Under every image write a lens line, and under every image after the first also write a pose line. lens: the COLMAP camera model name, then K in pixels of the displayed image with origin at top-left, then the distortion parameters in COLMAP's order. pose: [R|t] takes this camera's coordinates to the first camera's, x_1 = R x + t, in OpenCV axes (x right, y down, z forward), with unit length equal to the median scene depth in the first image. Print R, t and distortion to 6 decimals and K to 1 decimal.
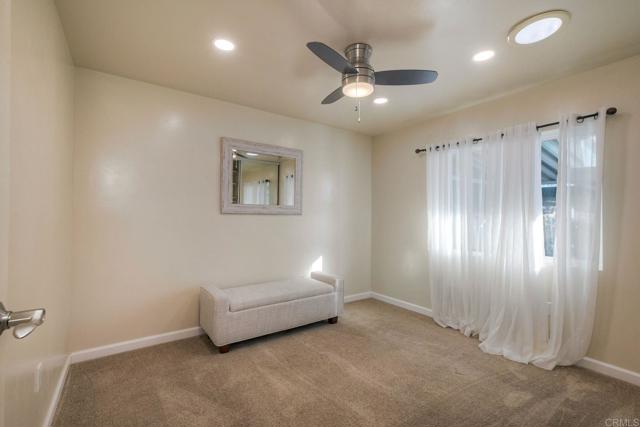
lens RADIAL K [[282.7, 0, 321.6], [0, 282.7, 211.7], [0, 0, 1]] dist [0.000179, -0.000091]
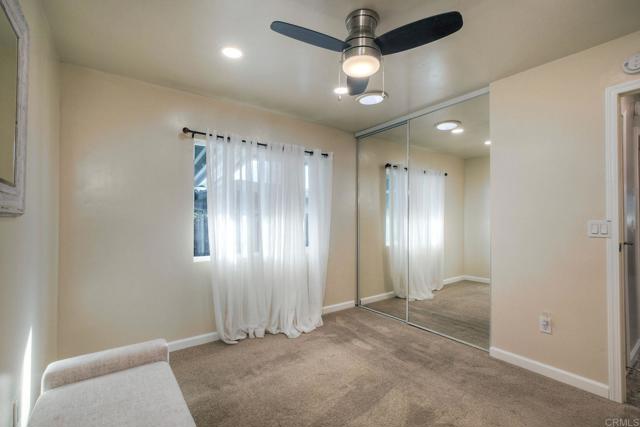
lens RADIAL K [[282.7, 0, 321.6], [0, 282.7, 211.7], [0, 0, 1]] dist [0.000179, -0.000091]
pose [[-0.004277, 0.010766, 0.999933, -0.539097], [-0.020522, 0.999731, -0.010852, -0.001060], [-0.999780, -0.020567, -0.004055, 0.862392]]
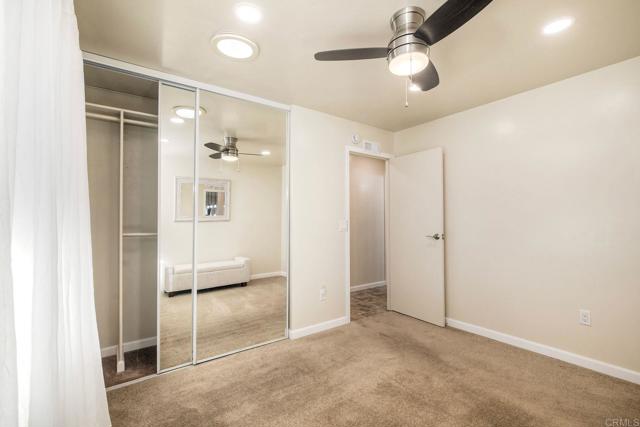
lens RADIAL K [[282.7, 0, 321.6], [0, 282.7, 211.7], [0, 0, 1]] dist [0.000179, -0.000091]
pose [[-0.999906, -0.011642, 0.007310, 0.282502], [-0.011975, 0.998808, -0.047322, 0.016562], [-0.006751, -0.047405, -0.998853, 1.388472]]
